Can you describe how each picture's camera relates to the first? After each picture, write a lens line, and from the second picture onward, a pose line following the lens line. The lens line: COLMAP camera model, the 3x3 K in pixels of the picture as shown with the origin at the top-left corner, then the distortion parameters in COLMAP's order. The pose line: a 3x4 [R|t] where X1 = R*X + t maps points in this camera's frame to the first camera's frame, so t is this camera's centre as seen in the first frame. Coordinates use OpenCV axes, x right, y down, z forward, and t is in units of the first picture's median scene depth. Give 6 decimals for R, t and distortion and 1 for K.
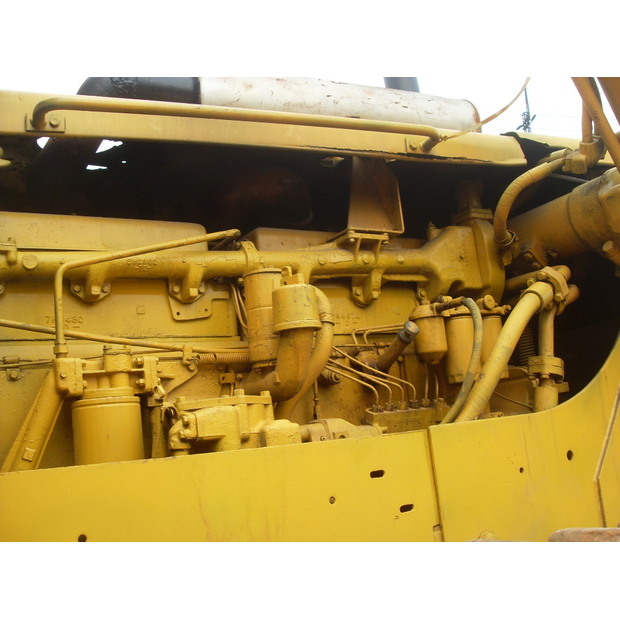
lens RADIAL K [[693.3, 0, 308.8], [0, 693.3, 303.4], [0, 0, 1]] dist [-0.190533, 0.184074]
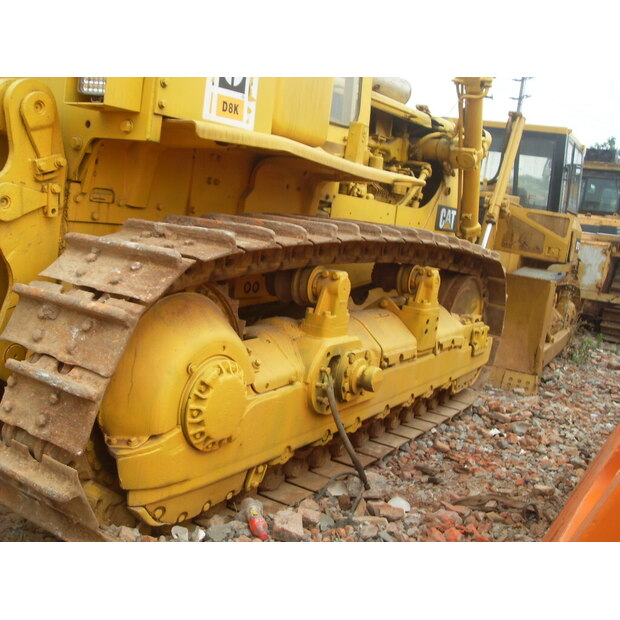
lens RADIAL K [[693.3, 0, 308.8], [0, 693.3, 303.4], [0, 0, 1]] dist [-0.190533, 0.184074]
pose [[0.860135, 0.155981, 0.485631, -1.473134], [-0.303698, 0.921547, 0.241907, -0.058608], [-0.409798, -0.355558, 0.840026, -1.559756]]
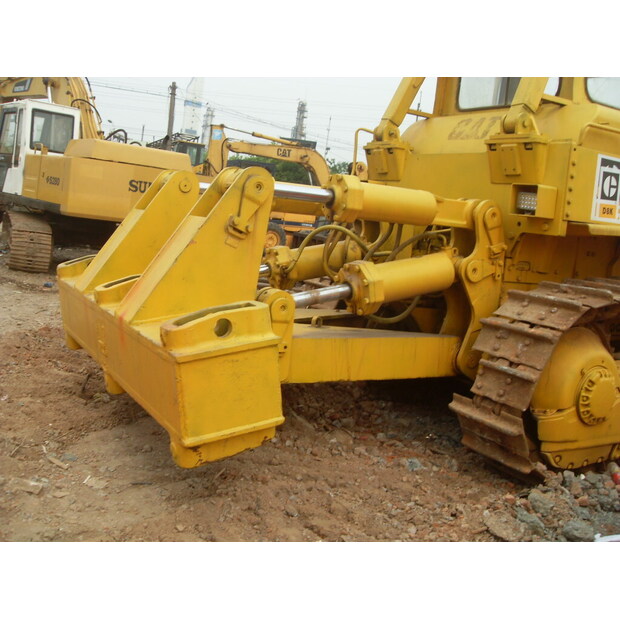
lens RADIAL K [[693.3, 0, 308.8], [0, 693.3, 303.4], [0, 0, 1]] dist [-0.190533, 0.184074]
pose [[0.978273, 0.206017, 0.023198, -1.949965], [-0.203202, 0.930638, 0.304338, -0.234624], [0.041110, -0.302440, 0.952281, -2.407346]]
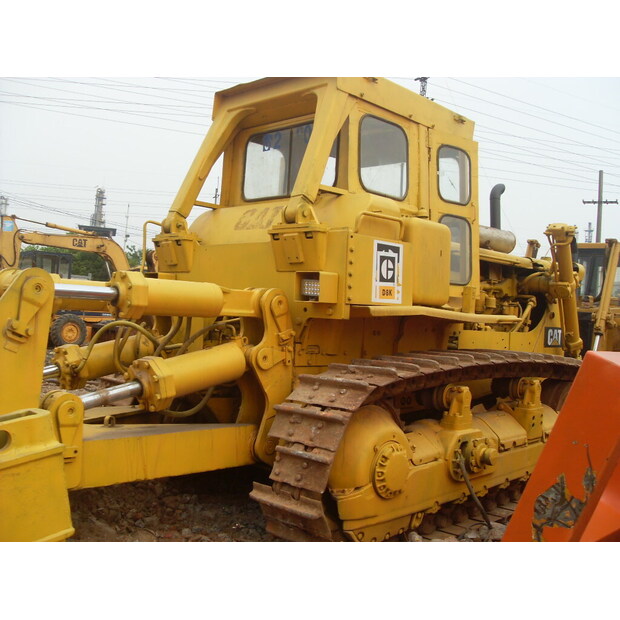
lens RADIAL K [[693.3, 0, 308.8], [0, 693.3, 303.4], [0, 0, 1]] dist [-0.190533, 0.184074]
pose [[0.949214, 0.161557, 0.269987, -1.900987], [-0.203154, 0.969957, 0.133833, -0.277149], [-0.240254, -0.181885, 0.953518, -2.412599]]
